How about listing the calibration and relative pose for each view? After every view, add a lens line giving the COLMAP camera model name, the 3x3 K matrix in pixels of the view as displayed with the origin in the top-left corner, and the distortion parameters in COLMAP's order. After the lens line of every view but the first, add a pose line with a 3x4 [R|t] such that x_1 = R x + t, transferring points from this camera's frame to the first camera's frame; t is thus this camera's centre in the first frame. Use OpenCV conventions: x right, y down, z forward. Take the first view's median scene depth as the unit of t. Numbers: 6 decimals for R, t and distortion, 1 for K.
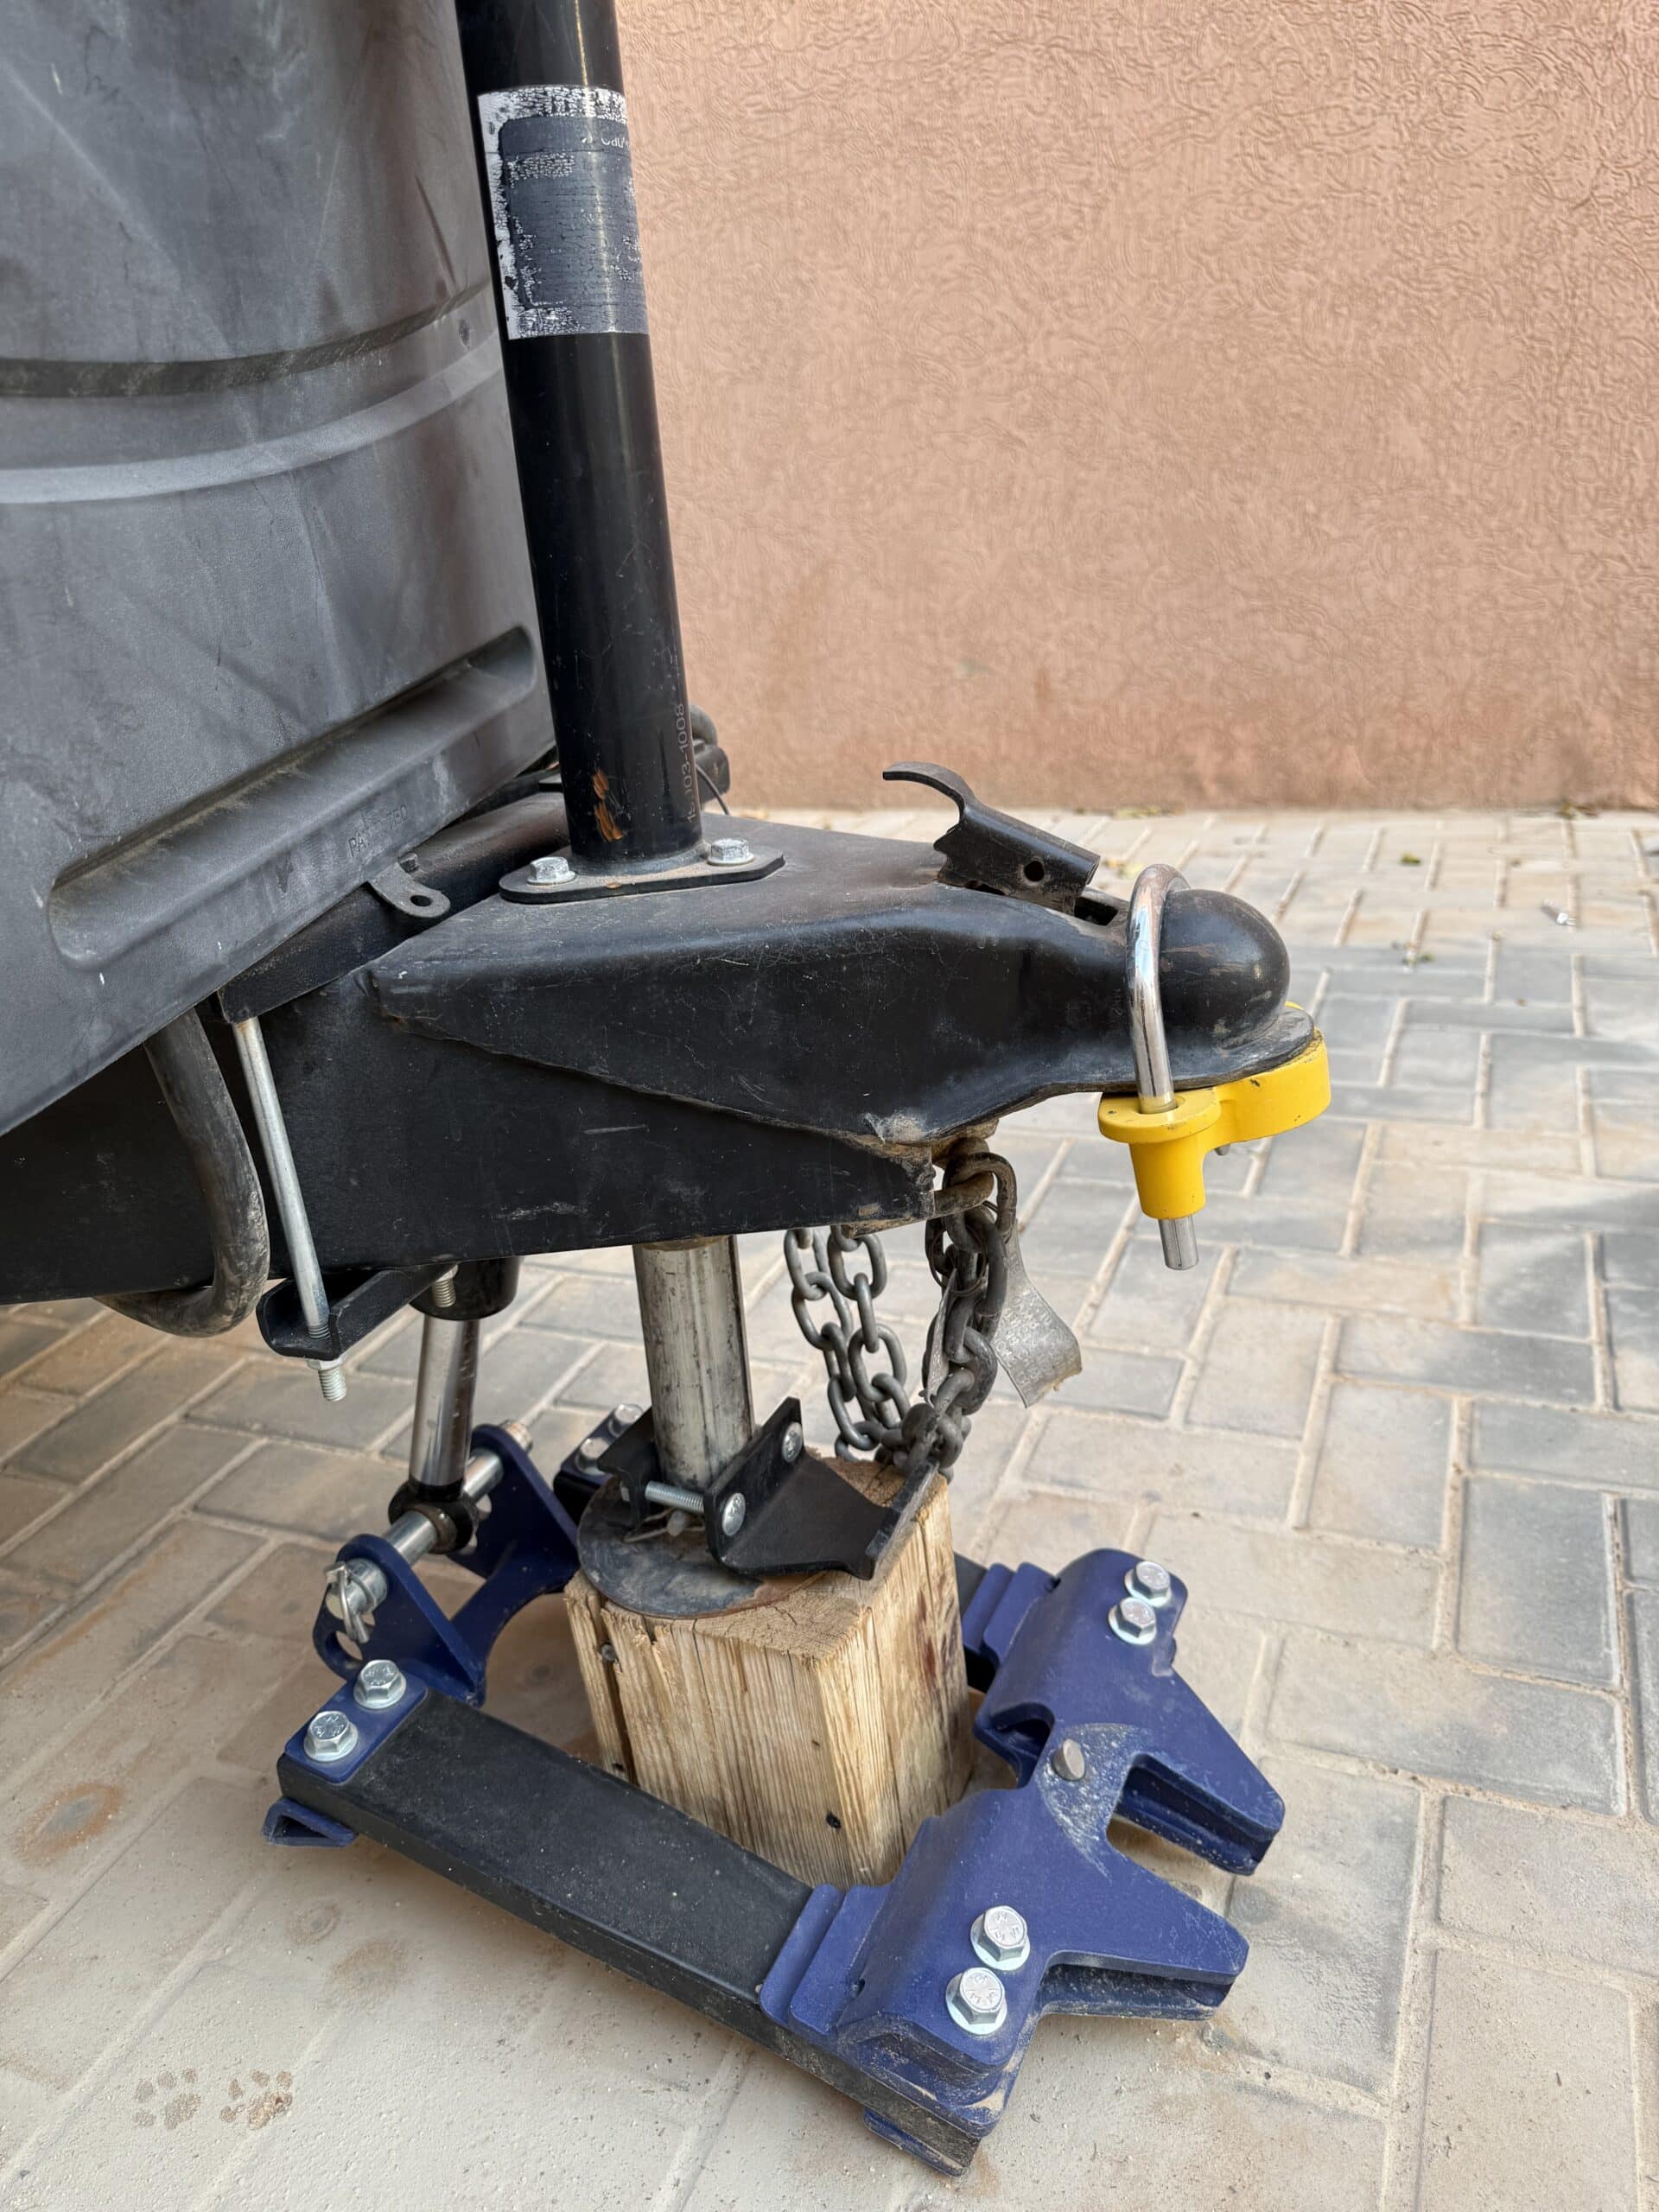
lens RADIAL K [[1580.6, 0, 850.3], [0, 1580.6, 1108.9], [0, 0, 1]] dist [0.043830, -0.045586]
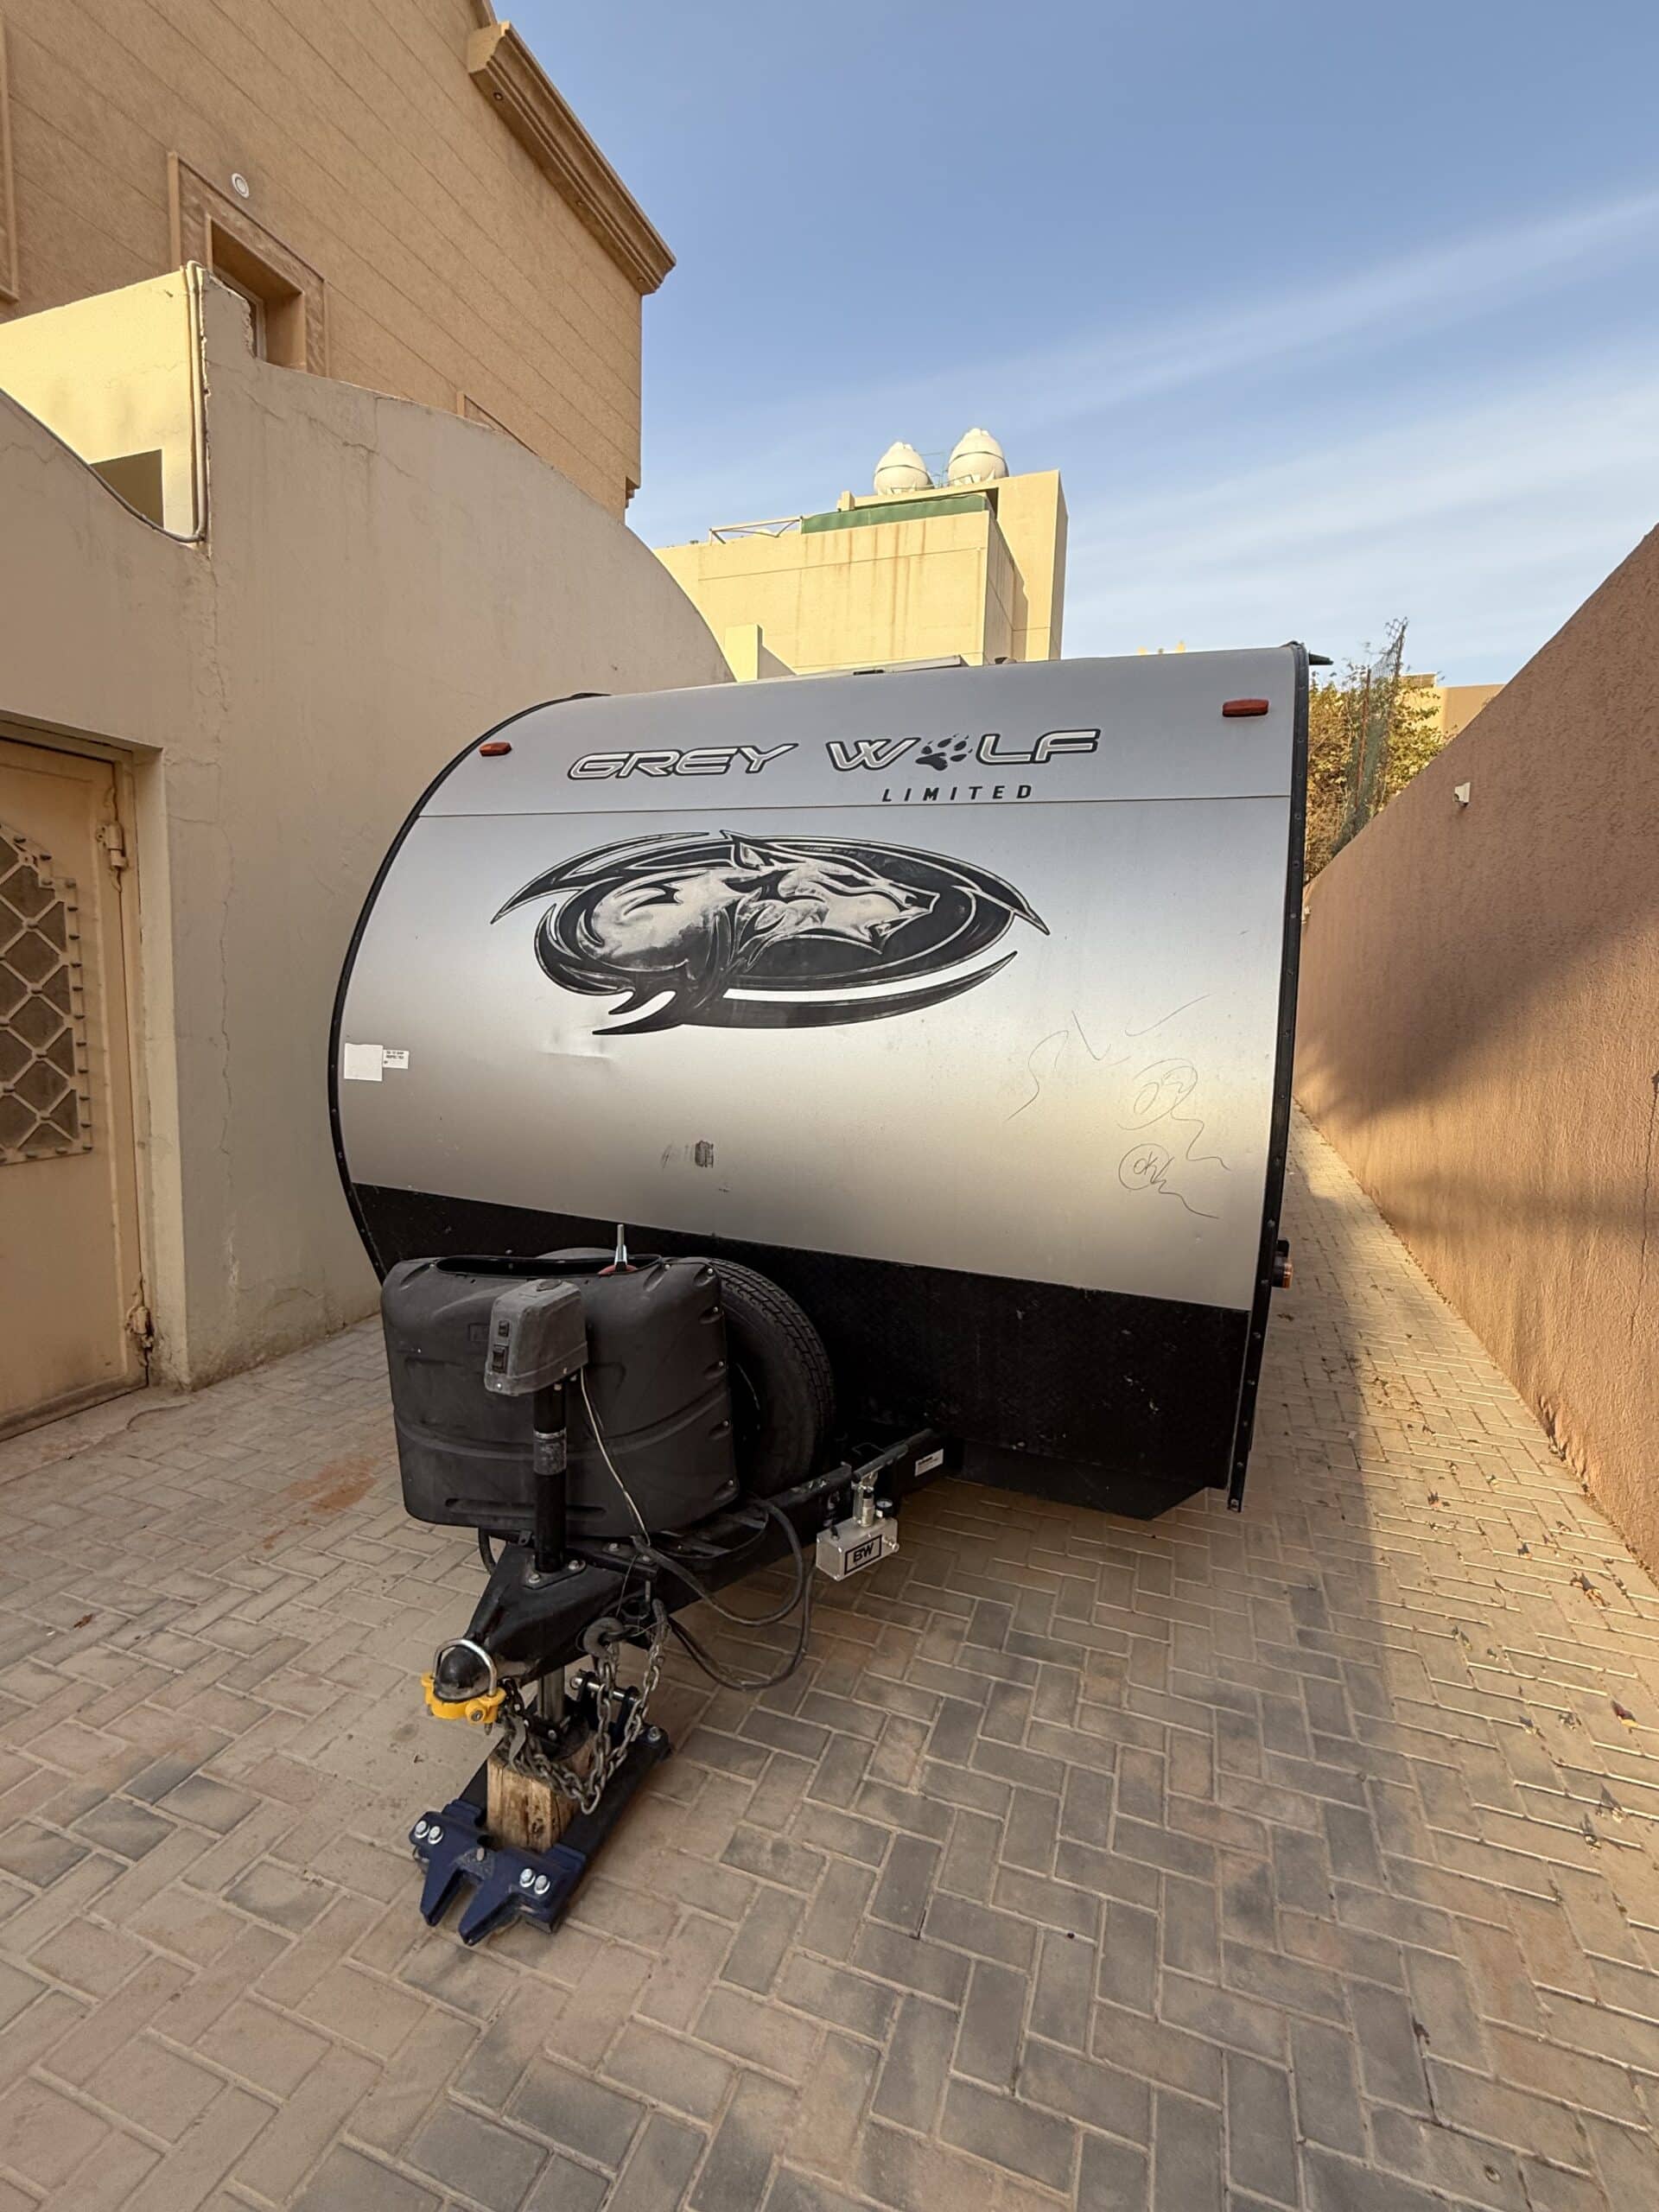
lens RADIAL K [[1000.5, 0, 844.7], [0, 1000.5, 1116.3], [0, 0, 1]] dist [-0.001004, 0.000239]
pose [[0.029459, 0.203539, -0.978624, 1.217516], [-0.430099, 0.886361, 0.171402, -1.083632], [0.902301, 0.415856, 0.113654, 0.469108]]
